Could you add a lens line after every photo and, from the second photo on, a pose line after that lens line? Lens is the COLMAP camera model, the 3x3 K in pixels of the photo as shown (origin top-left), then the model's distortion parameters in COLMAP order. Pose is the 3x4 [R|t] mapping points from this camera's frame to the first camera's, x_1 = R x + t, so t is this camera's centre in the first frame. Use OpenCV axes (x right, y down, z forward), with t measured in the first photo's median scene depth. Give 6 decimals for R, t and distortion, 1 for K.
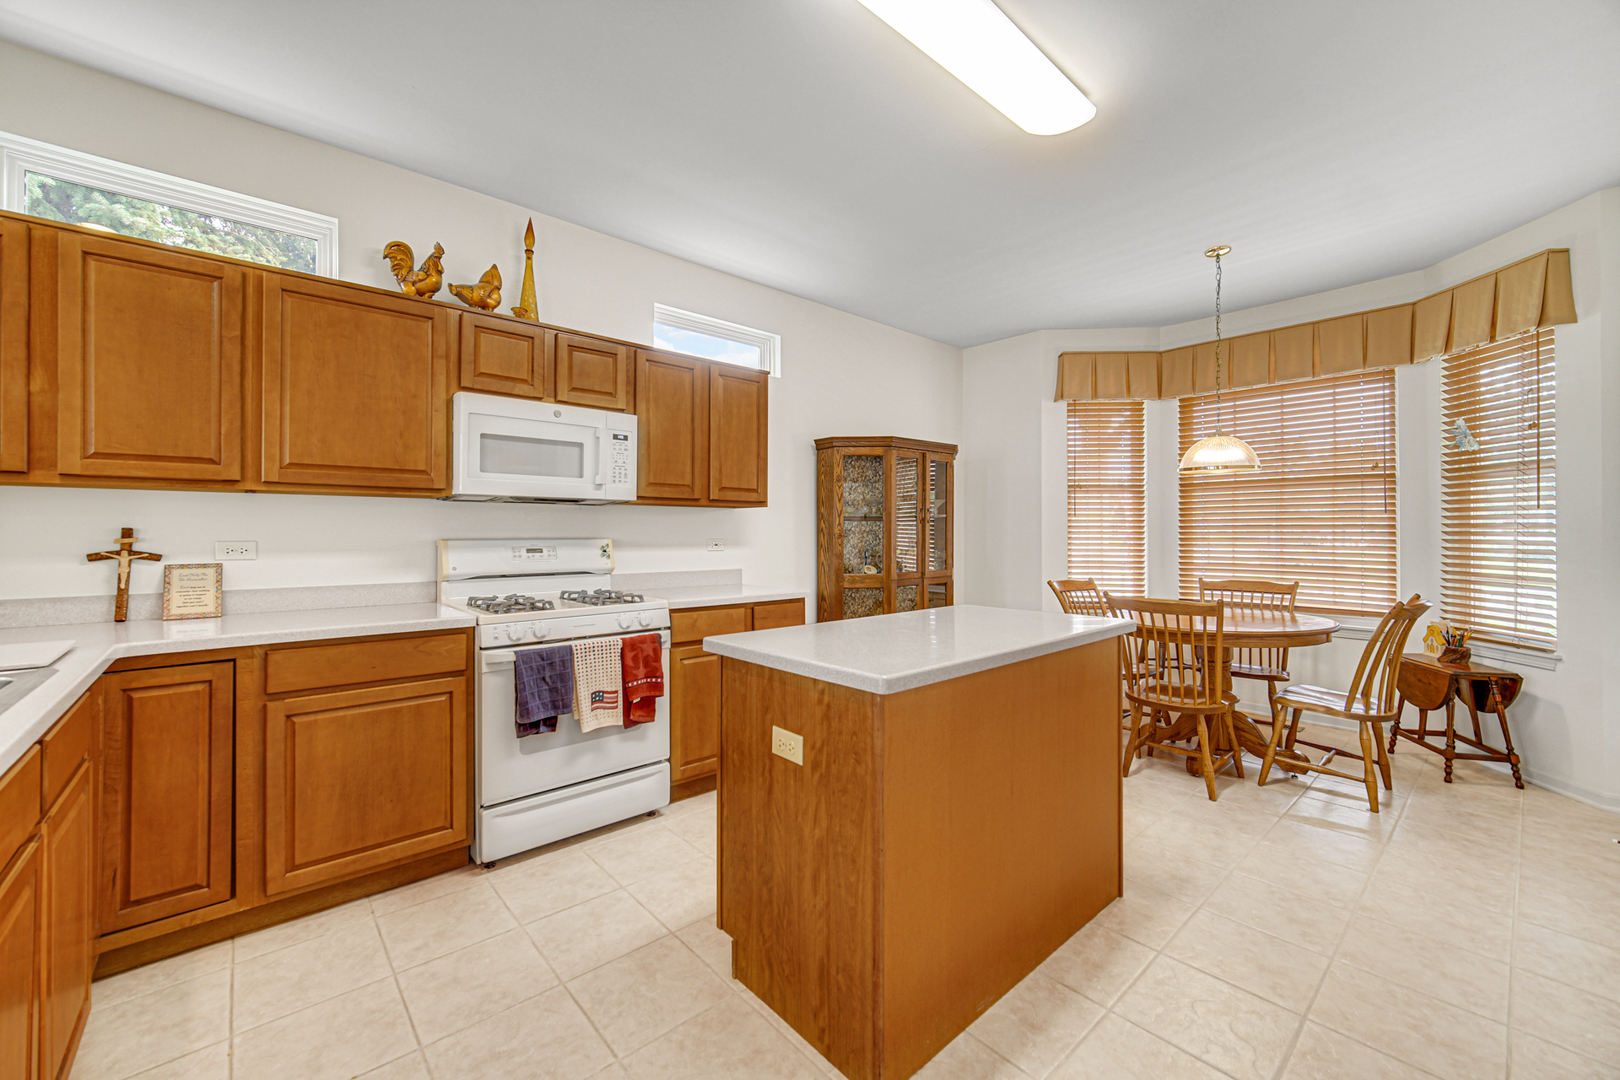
lens RADIAL K [[645.8, 0, 805.7], [0, 645.8, 533.5], [0, 0, 1]] dist [0.001792, -0.000126]
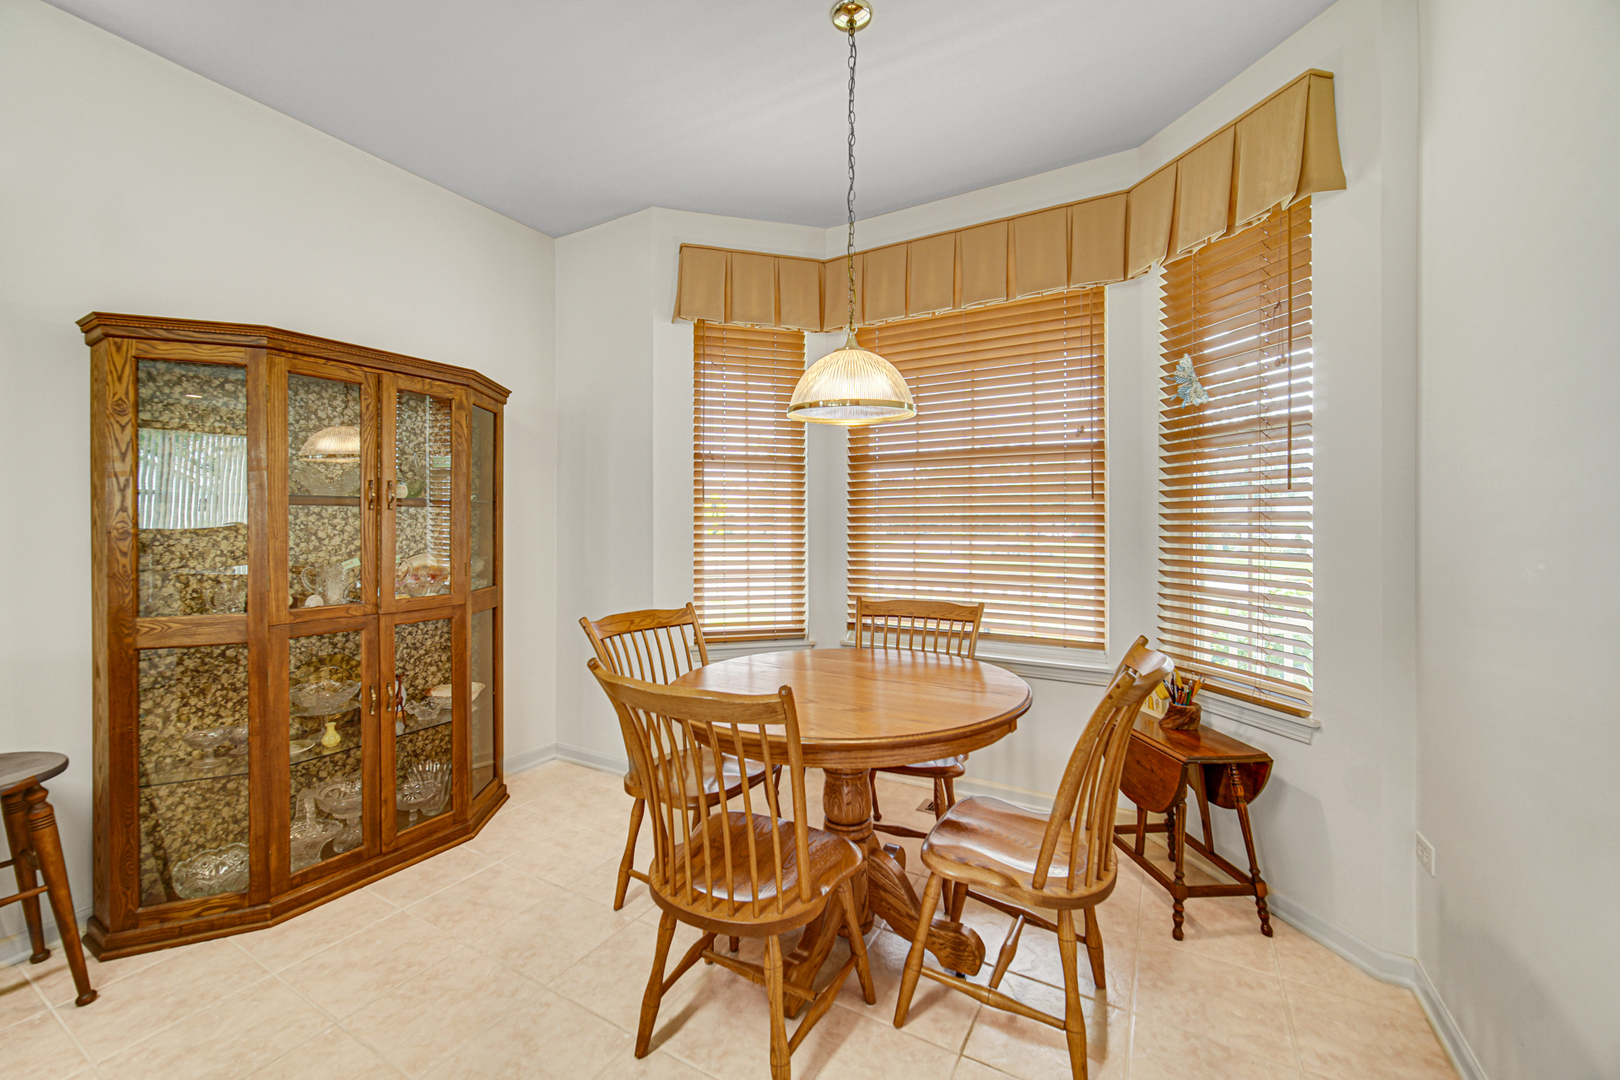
lens RADIAL K [[645.8, 0, 806.7], [0, 645.8, 534.6], [0, 0, 1]] dist [0.001792, -0.000126]
pose [[0.946869, -0.004407, 0.321590, 0.441635], [0.001031, 0.999943, 0.010667, -0.001247], [-0.321619, -0.009768, 0.946819, 0.509160]]
